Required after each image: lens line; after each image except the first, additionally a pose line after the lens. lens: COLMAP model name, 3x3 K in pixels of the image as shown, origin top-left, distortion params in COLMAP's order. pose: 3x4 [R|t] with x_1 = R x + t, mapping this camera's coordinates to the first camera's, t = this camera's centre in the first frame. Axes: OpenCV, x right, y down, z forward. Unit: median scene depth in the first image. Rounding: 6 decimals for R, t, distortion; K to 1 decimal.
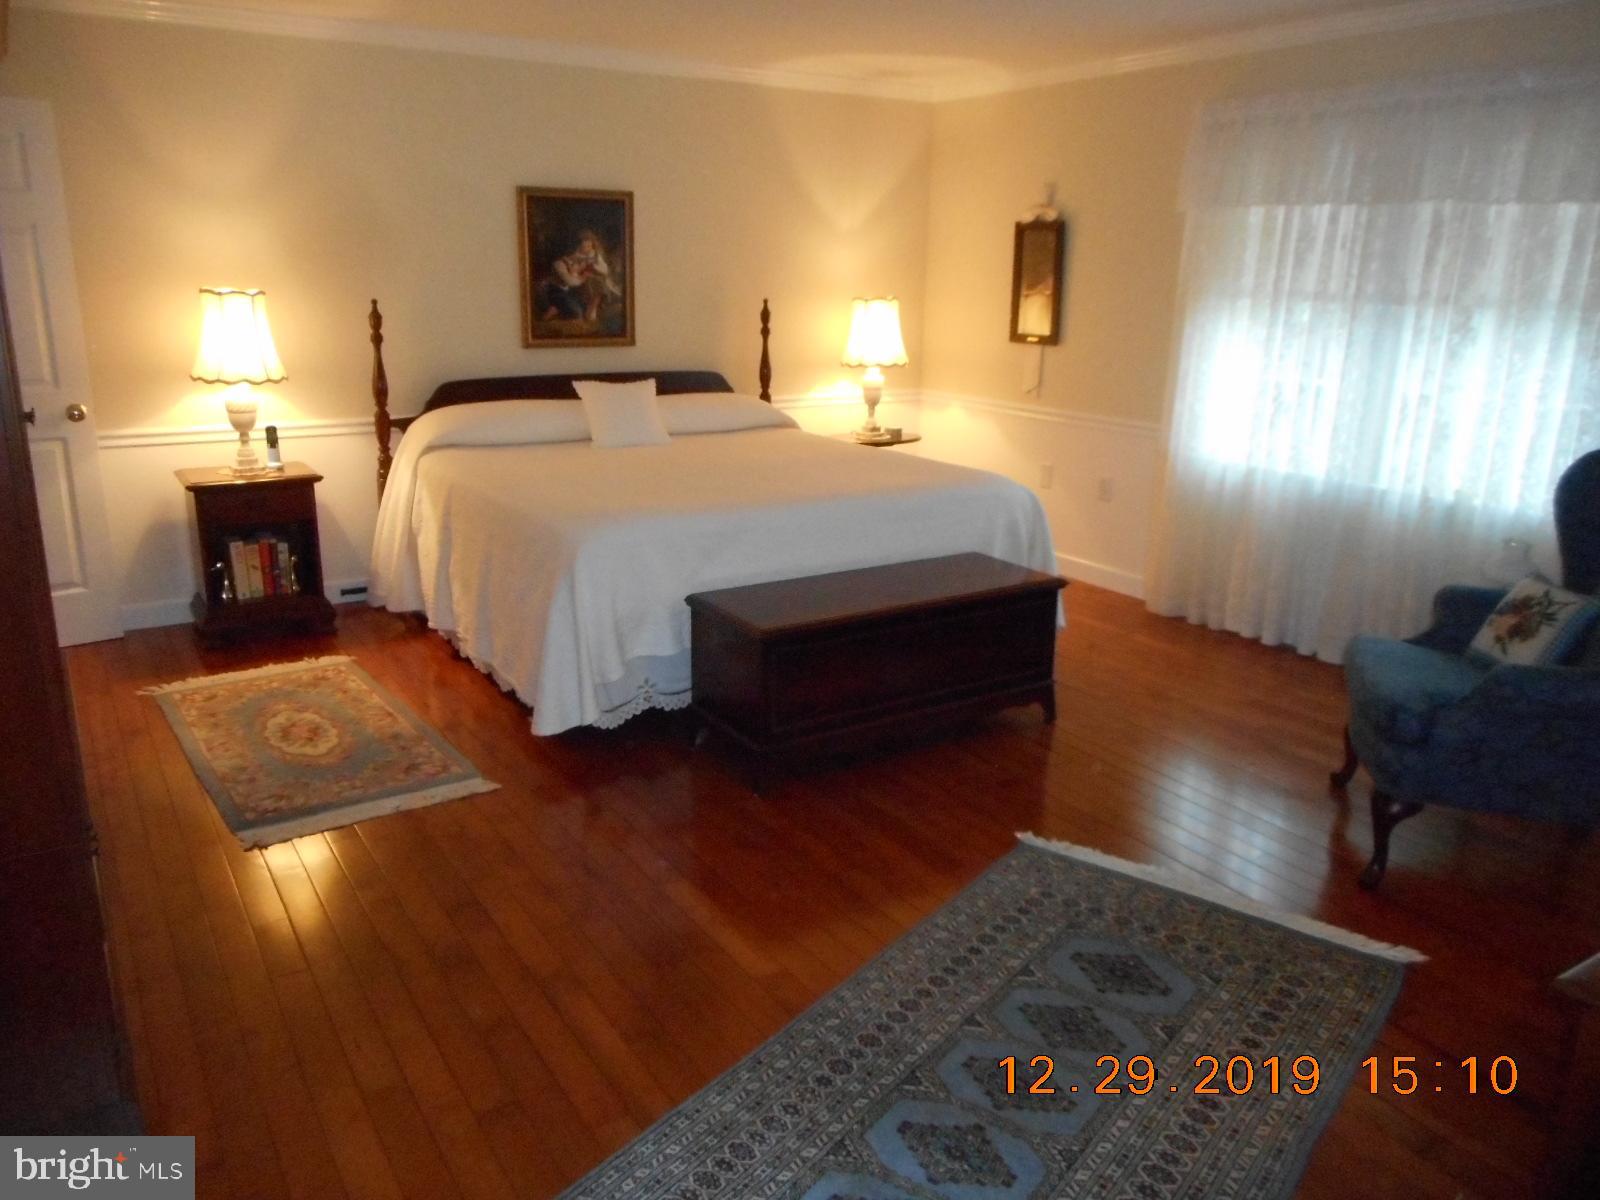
lens RADIAL K [[1165.3, 0, 800.0], [0, 1165.3, 600.0], [0, 0, 1]] dist [0.005732, 0.002799]
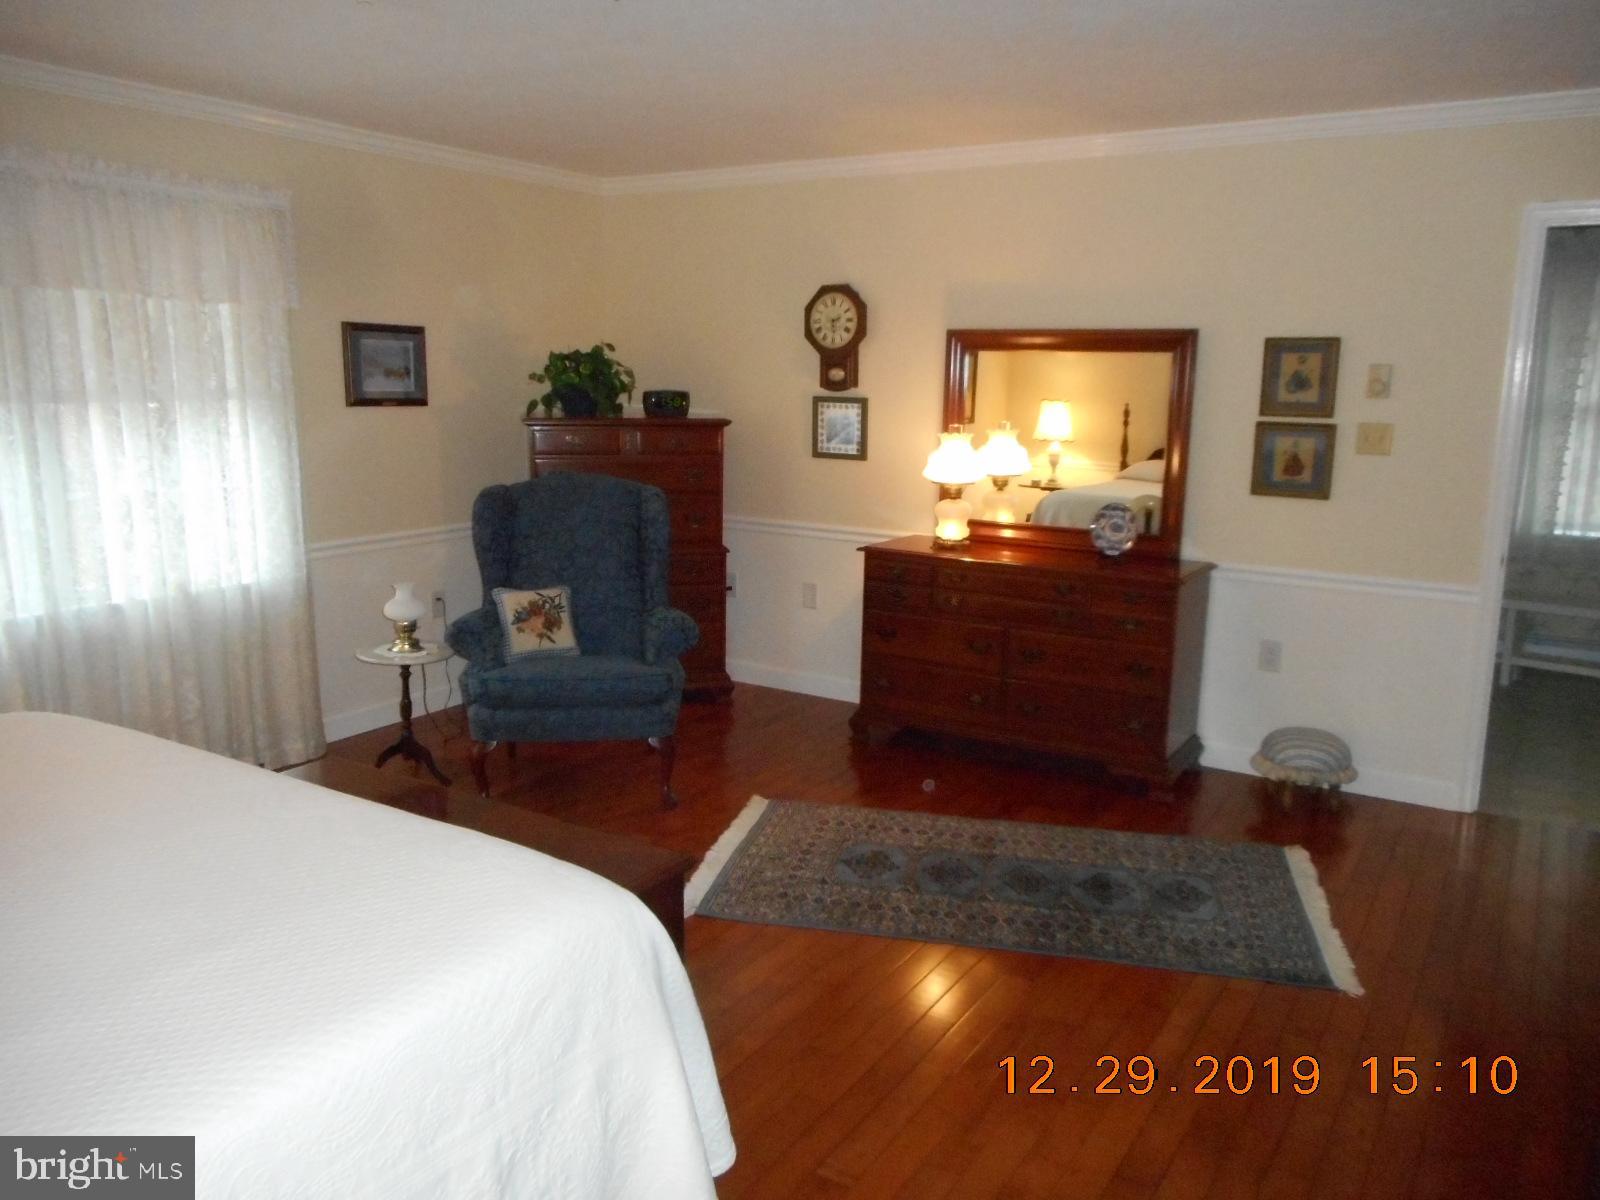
lens RADIAL K [[1231.8, 0, 800.0], [0, 1231.8, 600.0], [0, 0, 1]] dist [0.004455, 0.002057]
pose [[-0.385869, -0.185974, 0.903614, -0.667511], [0.241665, 0.924892, 0.293551, -0.293522], [-0.890339, 0.331644, -0.311944, 0.976951]]
